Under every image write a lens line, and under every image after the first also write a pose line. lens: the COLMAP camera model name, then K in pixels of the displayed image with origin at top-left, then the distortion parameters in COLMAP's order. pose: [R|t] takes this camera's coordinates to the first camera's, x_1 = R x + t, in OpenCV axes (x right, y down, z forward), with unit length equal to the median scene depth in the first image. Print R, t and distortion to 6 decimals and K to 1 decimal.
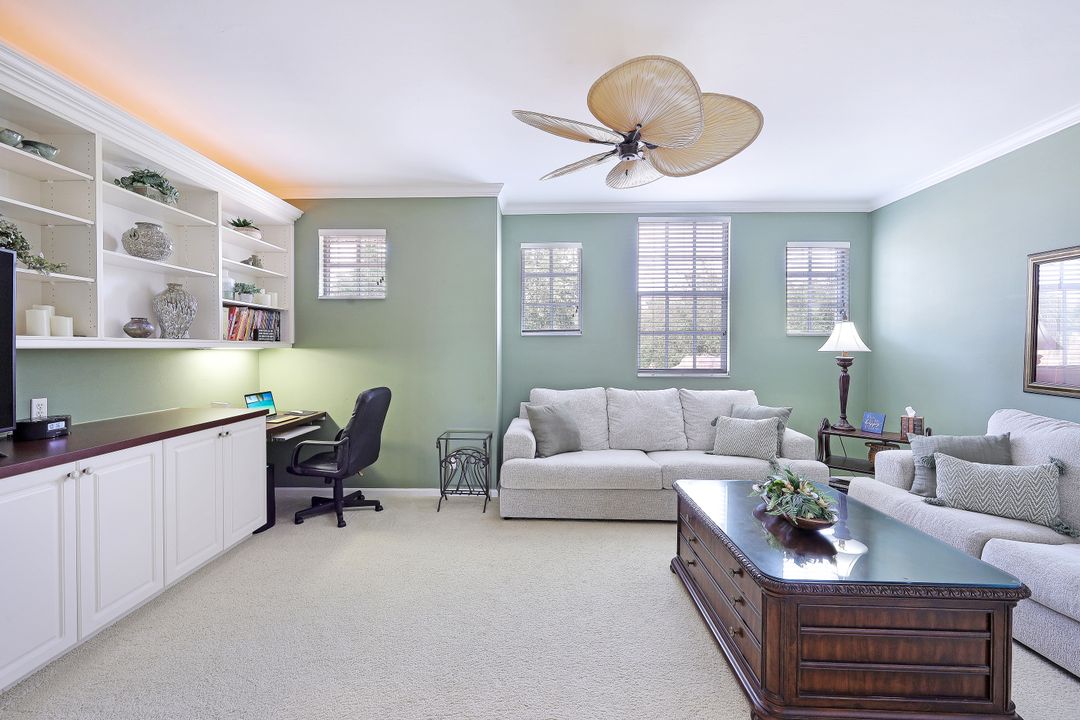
lens RADIAL K [[446.8, 0, 538.1], [0, 446.8, 355.3], [0, 0, 1]] dist [0.000893, -0.000721]
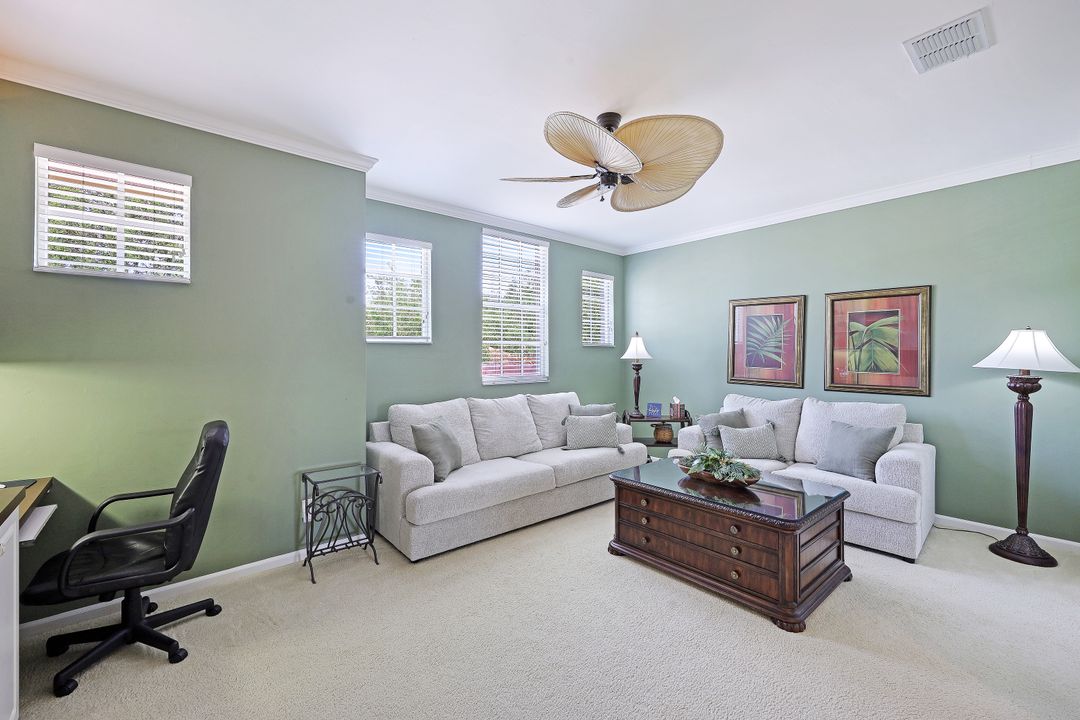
lens RADIAL K [[446.8, 0, 540.9], [0, 446.8, 356.4], [0, 0, 1]] dist [0.000893, -0.000721]
pose [[0.739074, -0.006987, 0.673588, -0.434432], [0.011478, 0.999932, -0.002222, -0.016595], [-0.673527, 0.009374, 0.739103, 0.200744]]
